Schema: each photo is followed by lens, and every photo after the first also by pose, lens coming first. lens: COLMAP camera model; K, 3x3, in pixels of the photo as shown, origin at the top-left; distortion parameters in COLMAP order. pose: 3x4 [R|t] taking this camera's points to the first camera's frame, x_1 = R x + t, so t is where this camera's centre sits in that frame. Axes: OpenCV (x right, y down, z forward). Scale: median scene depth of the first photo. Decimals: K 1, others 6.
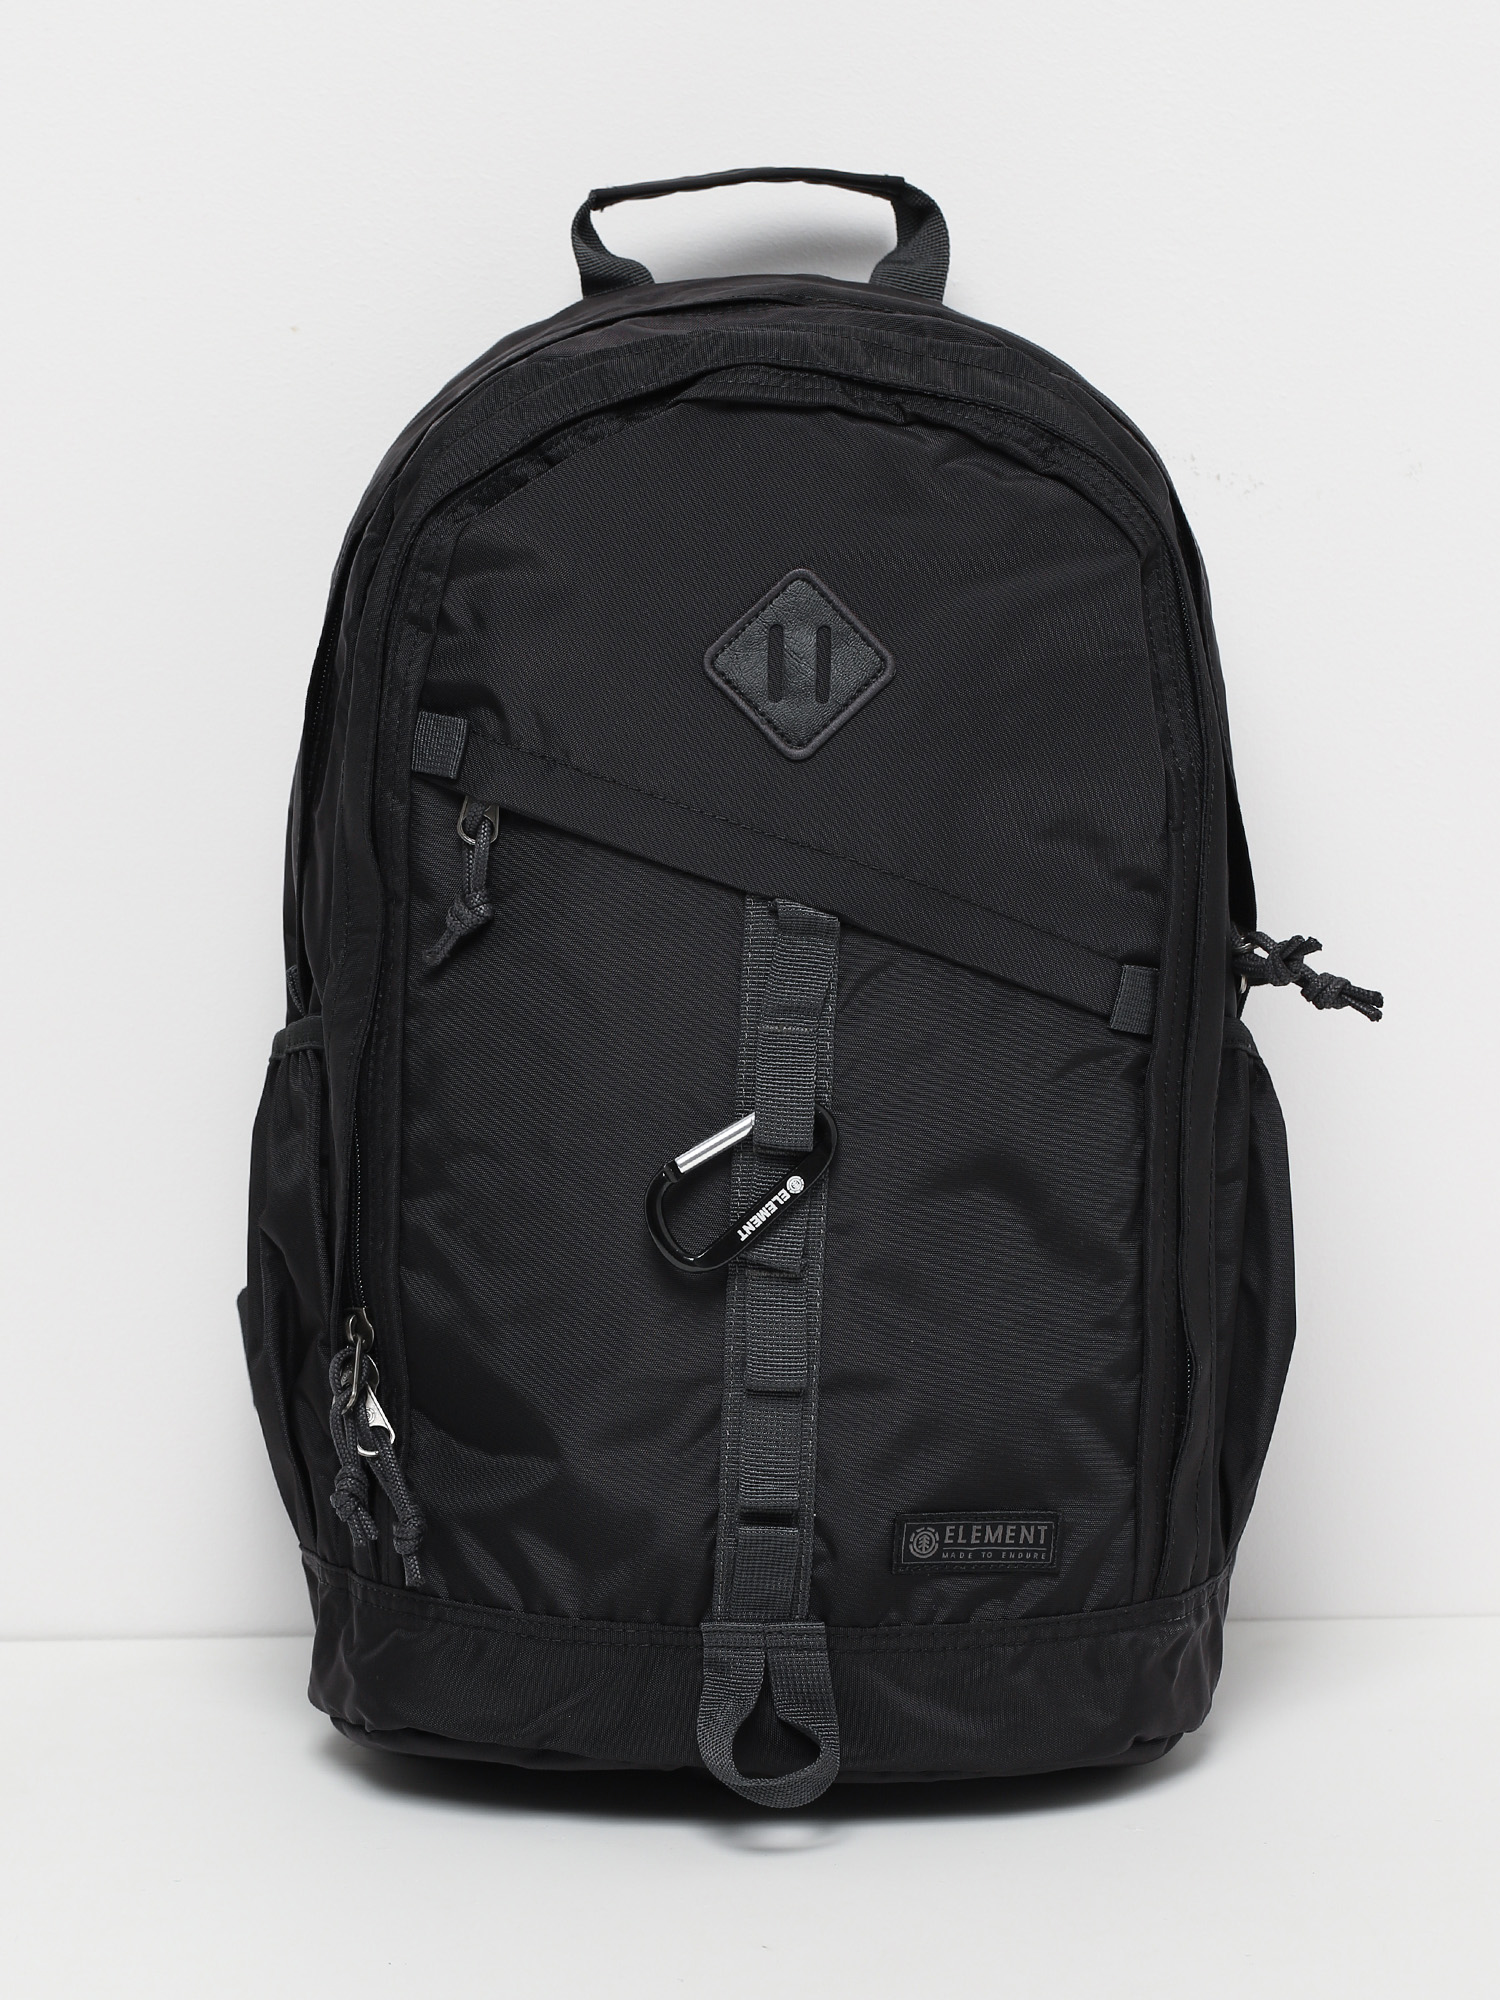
lens RADIAL K [[5647.6, 0, 750.0], [0, 5647.6, 1000.0], [0, 0, 1]] dist [0.075614, -0.352270]
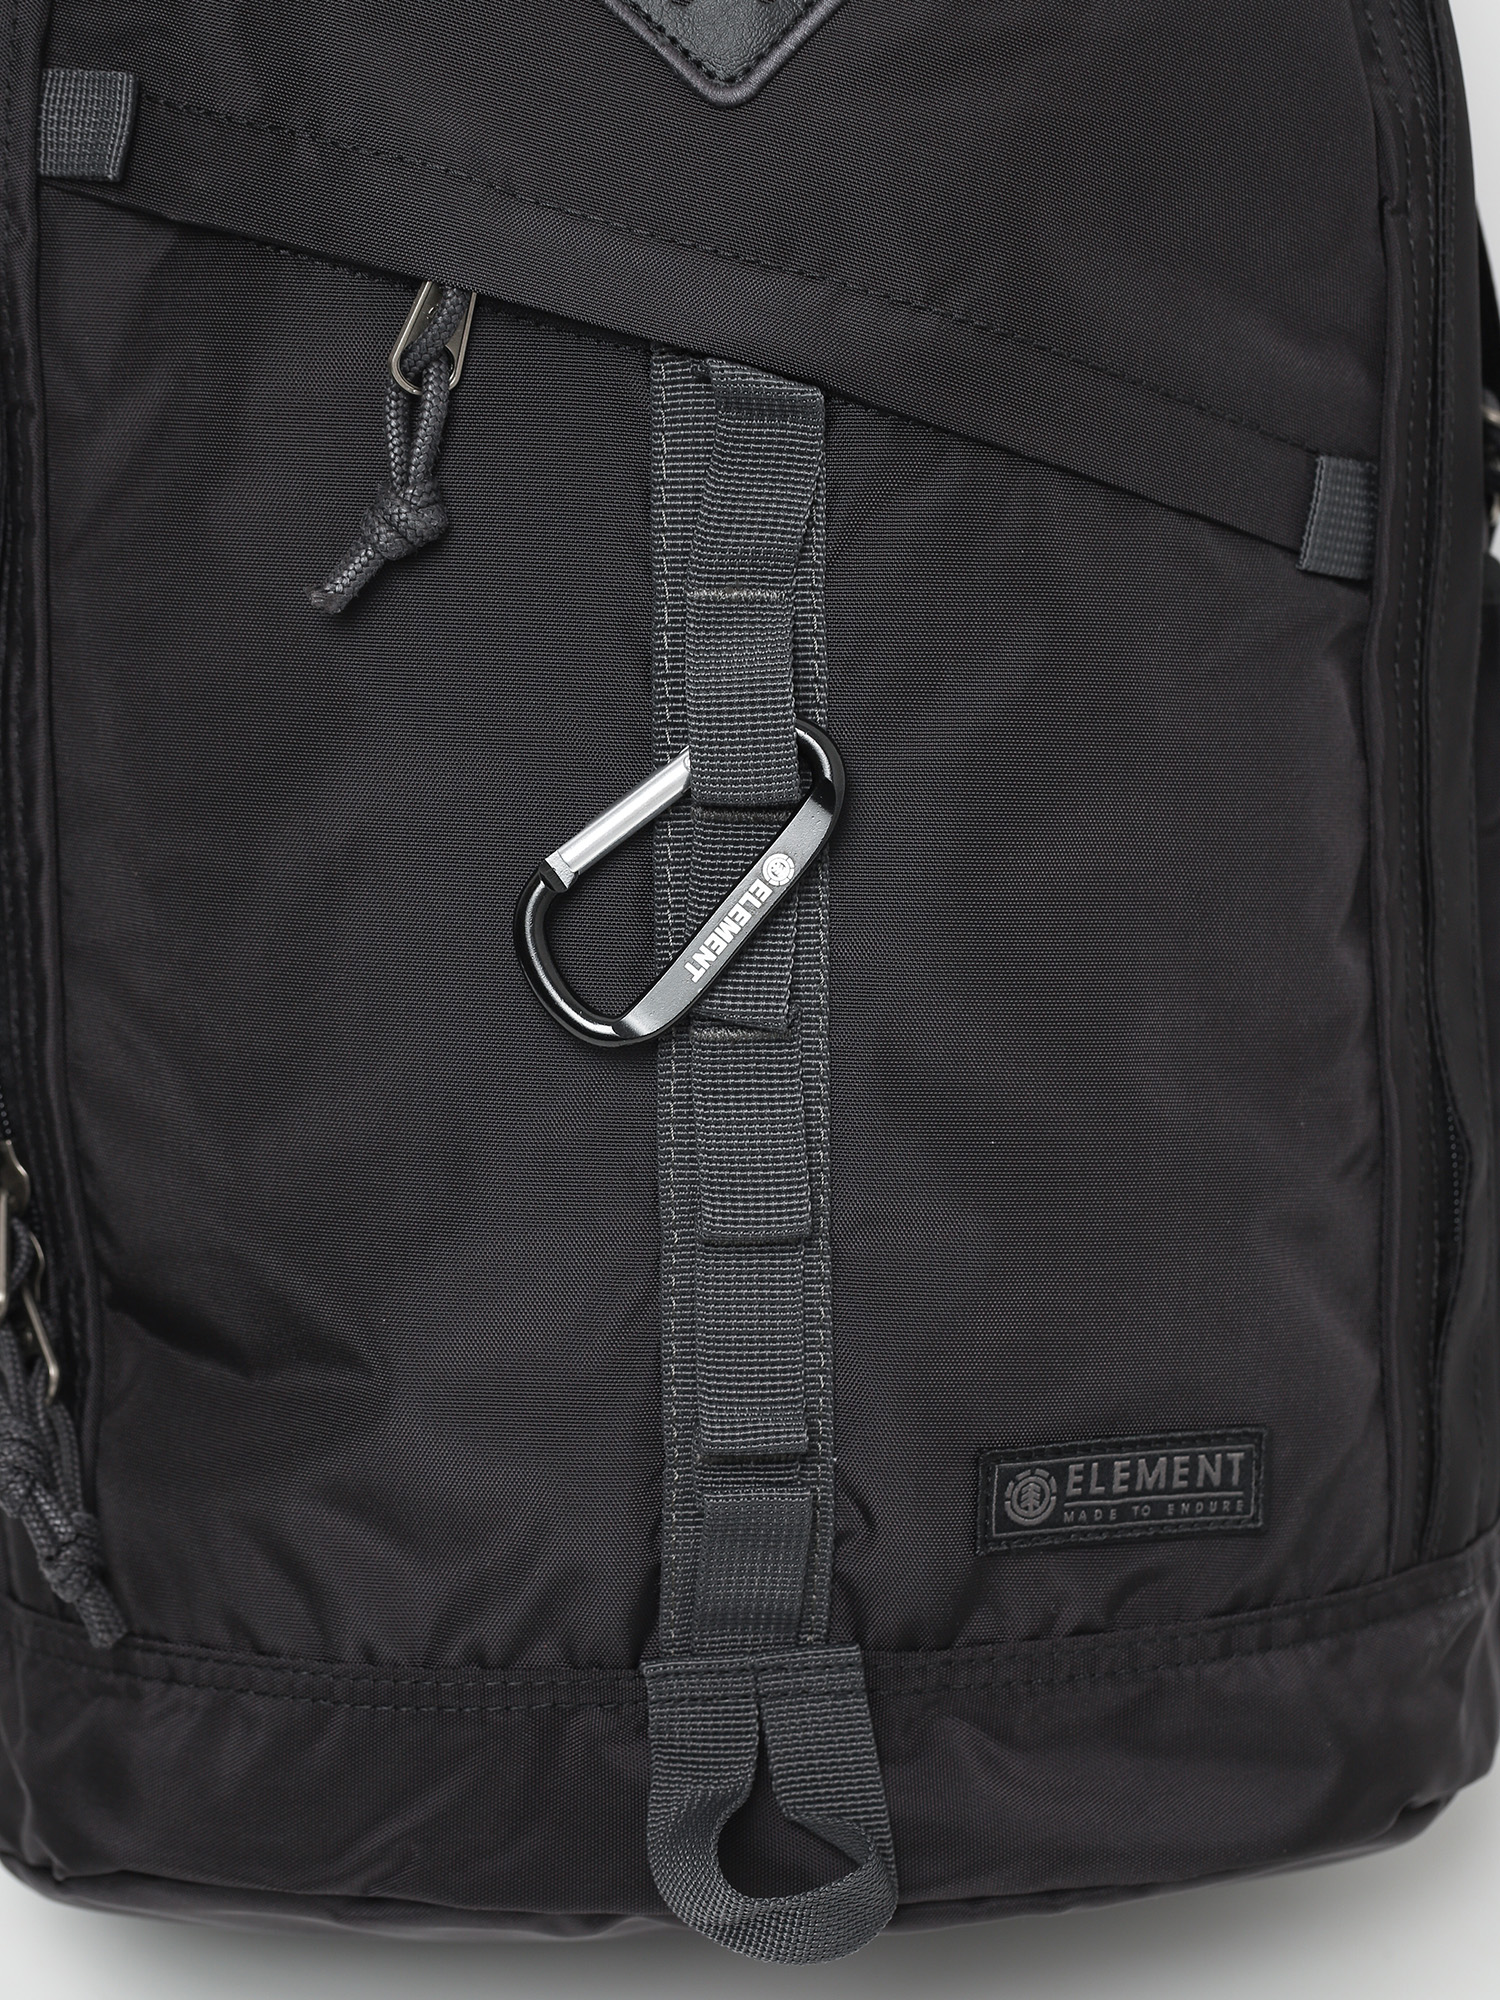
lens RADIAL K [[5647.6, 0, 750.0], [0, 5647.6, 1000.0], [0, 0, 1]] dist [0.075614, -0.352270]
pose [[0.997704, -0.057298, 0.036093, -0.014496], [0.055918, 0.997706, 0.038159, 0.023624], [-0.038197, -0.036053, 0.998620, 0.439871]]
